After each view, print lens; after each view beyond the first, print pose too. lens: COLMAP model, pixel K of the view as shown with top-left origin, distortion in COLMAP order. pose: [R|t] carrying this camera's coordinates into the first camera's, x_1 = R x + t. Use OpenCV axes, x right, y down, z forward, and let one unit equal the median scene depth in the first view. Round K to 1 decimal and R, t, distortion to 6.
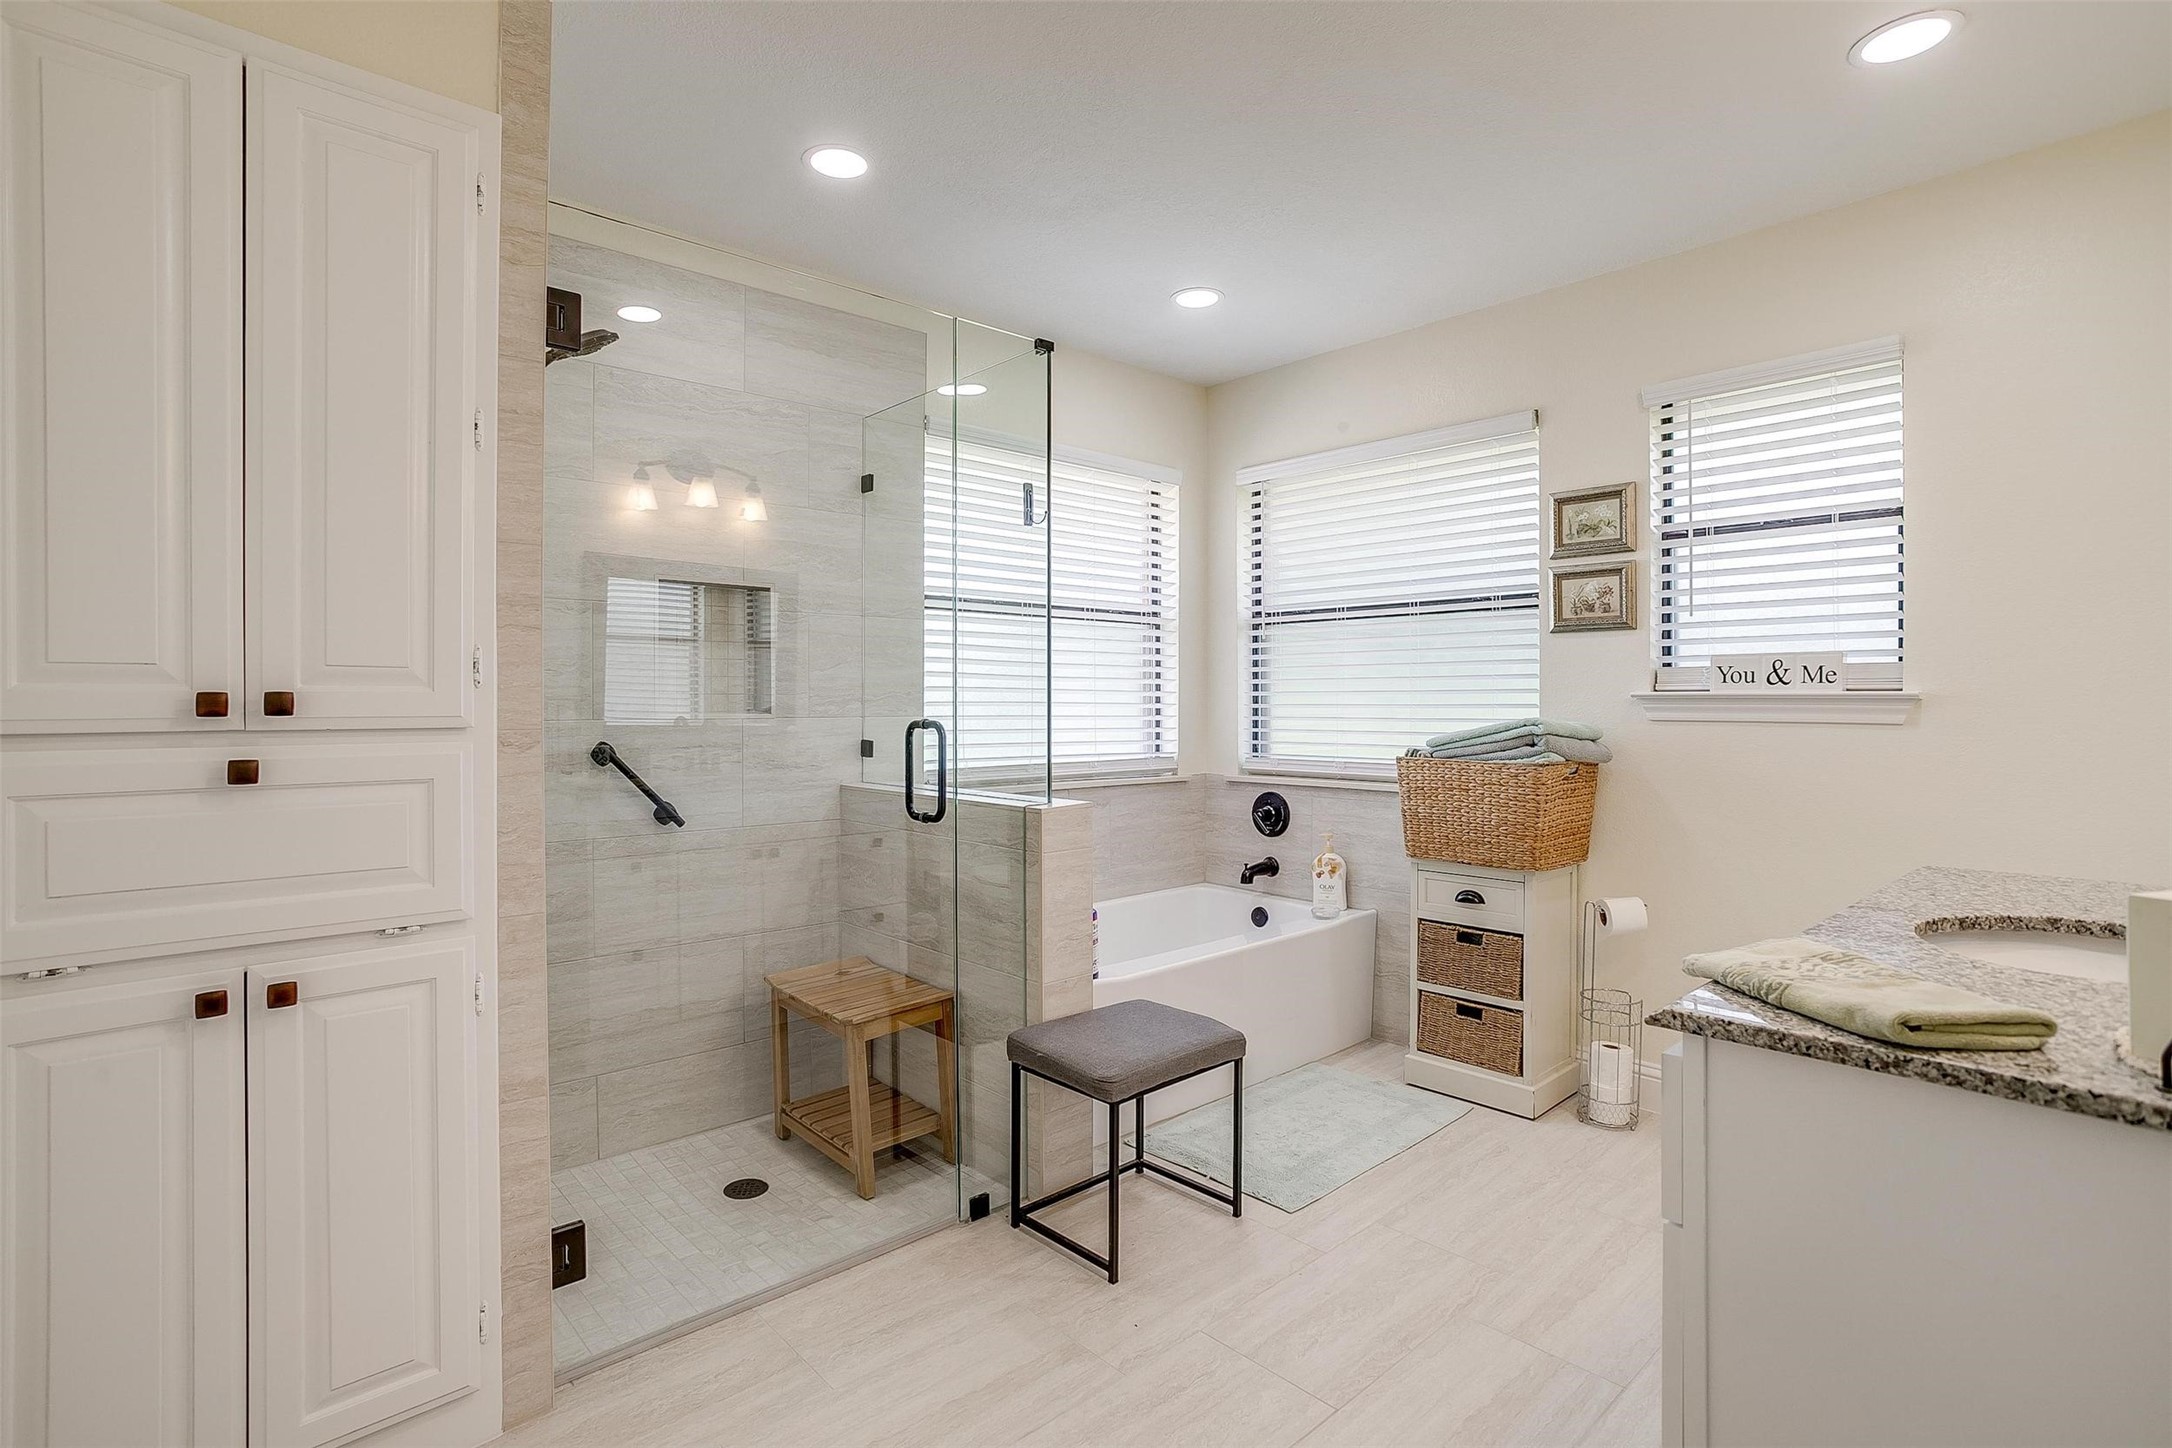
lens RADIAL K [[1062.7, 0, 1079.0], [0, 1062.7, 720.2], [0, 0, 1]] dist [-0.054513, 0.030109]
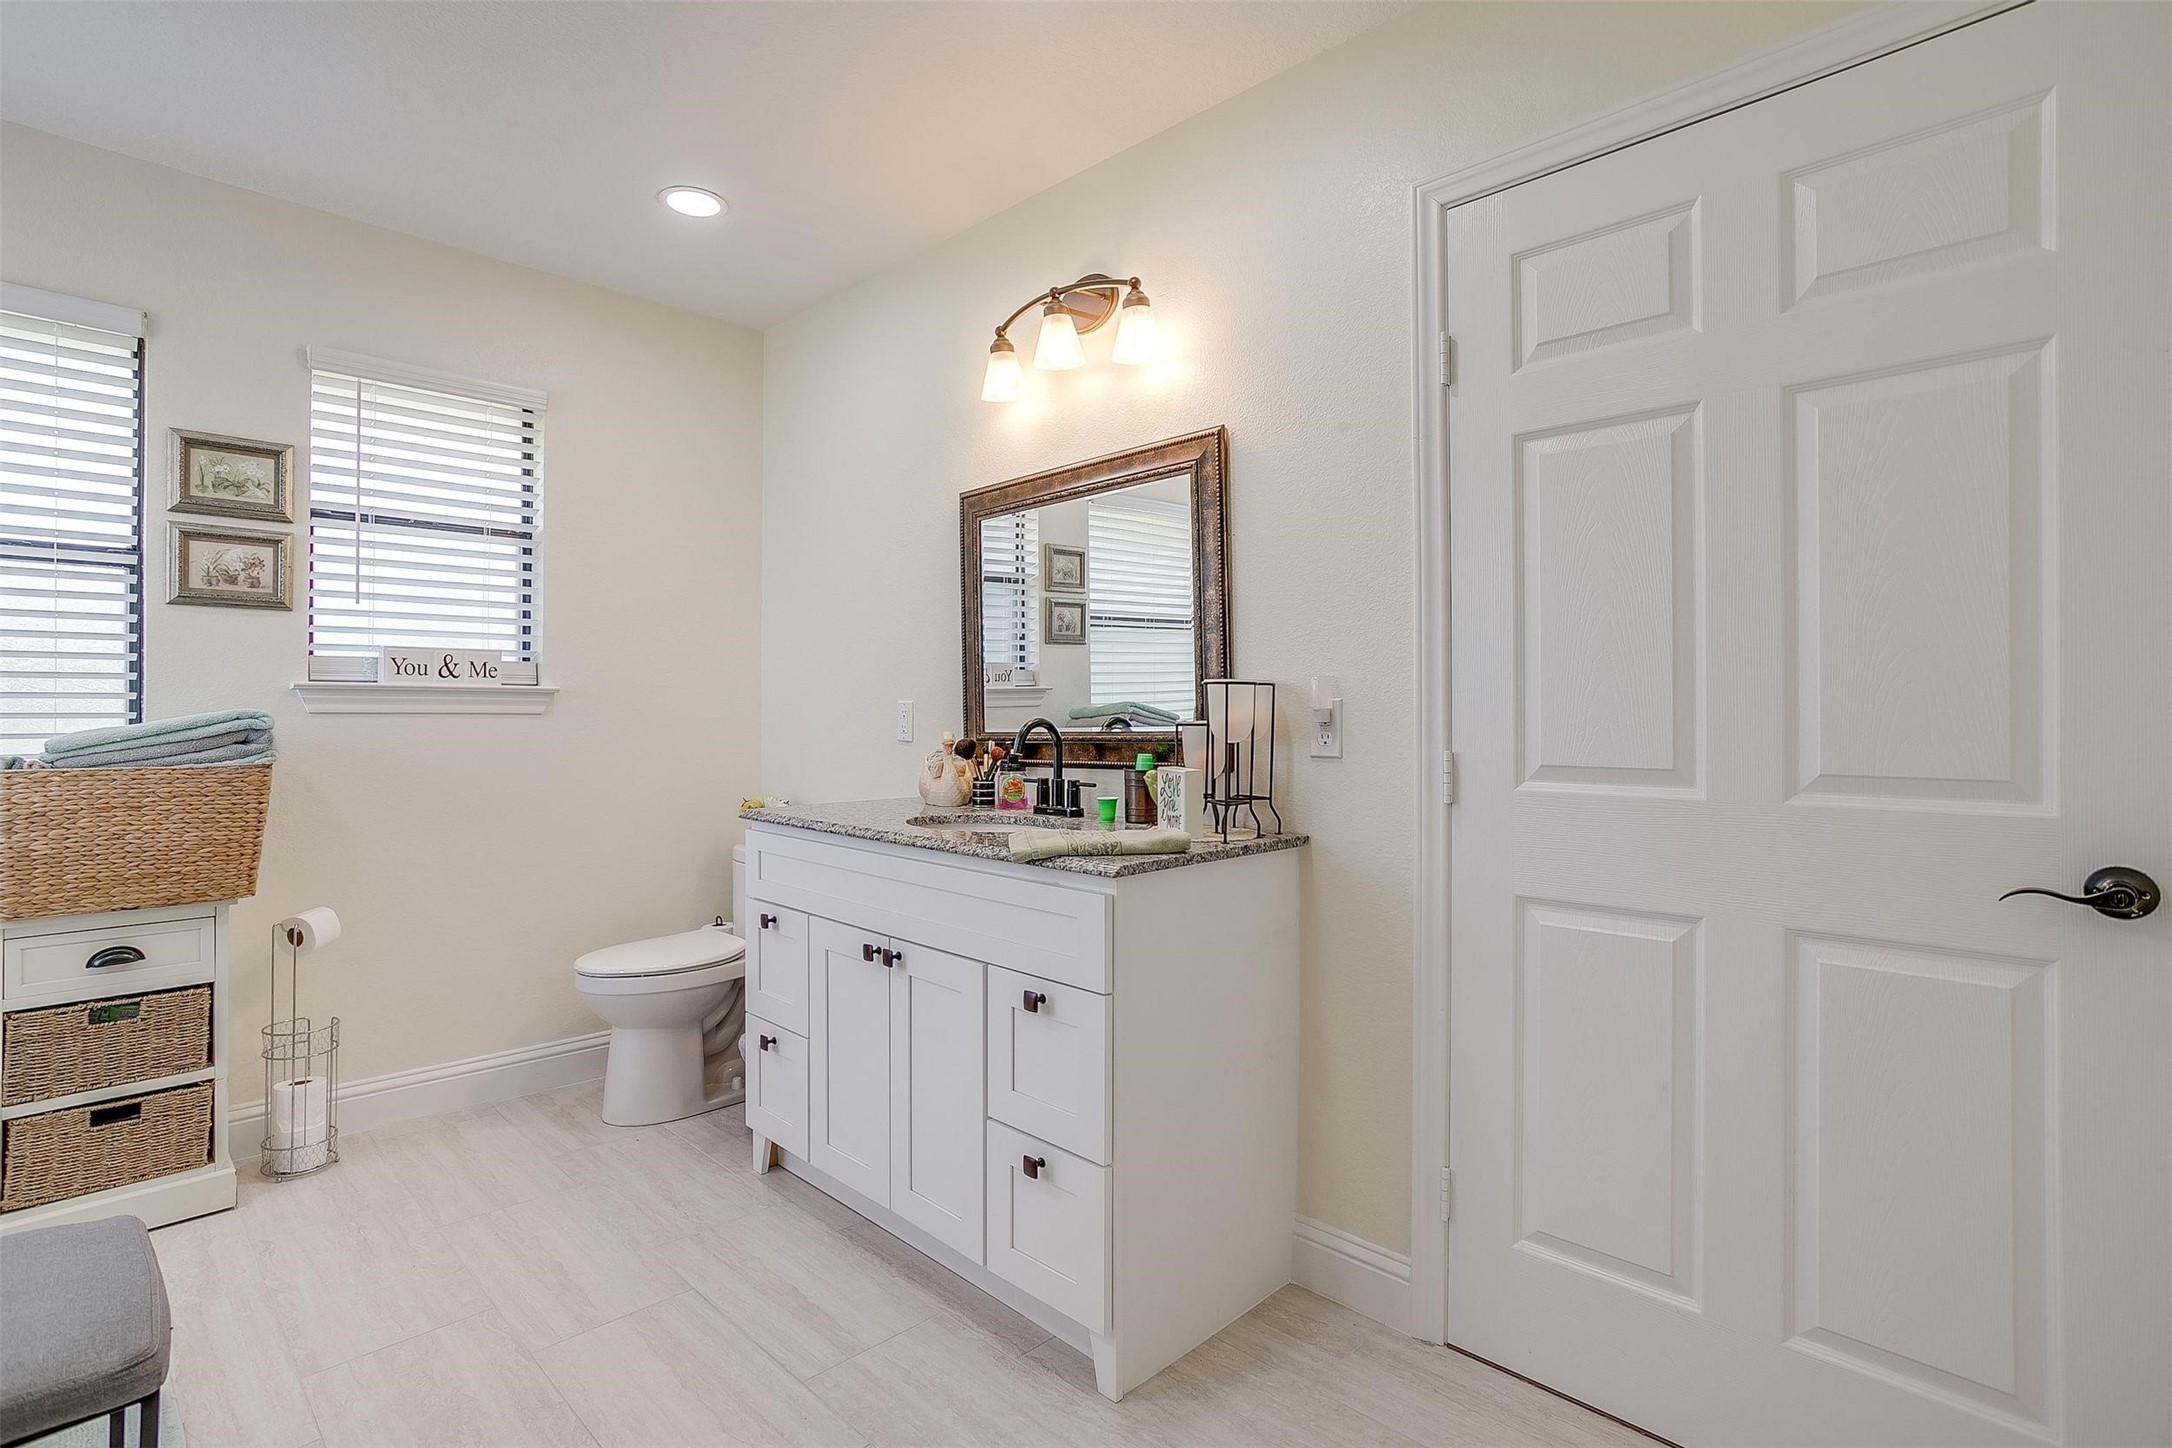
lens RADIAL K [[1062.7, 0, 1077.4], [0, 1062.7, 710.0], [0, 0, 1]] dist [-0.054513, 0.030109]
pose [[-0.051281, 0.000476, 0.998684, -0.394853], [0.012774, 0.999918, 0.000179, 0.006169], [-0.998603, 0.012766, -0.051282, 0.384918]]
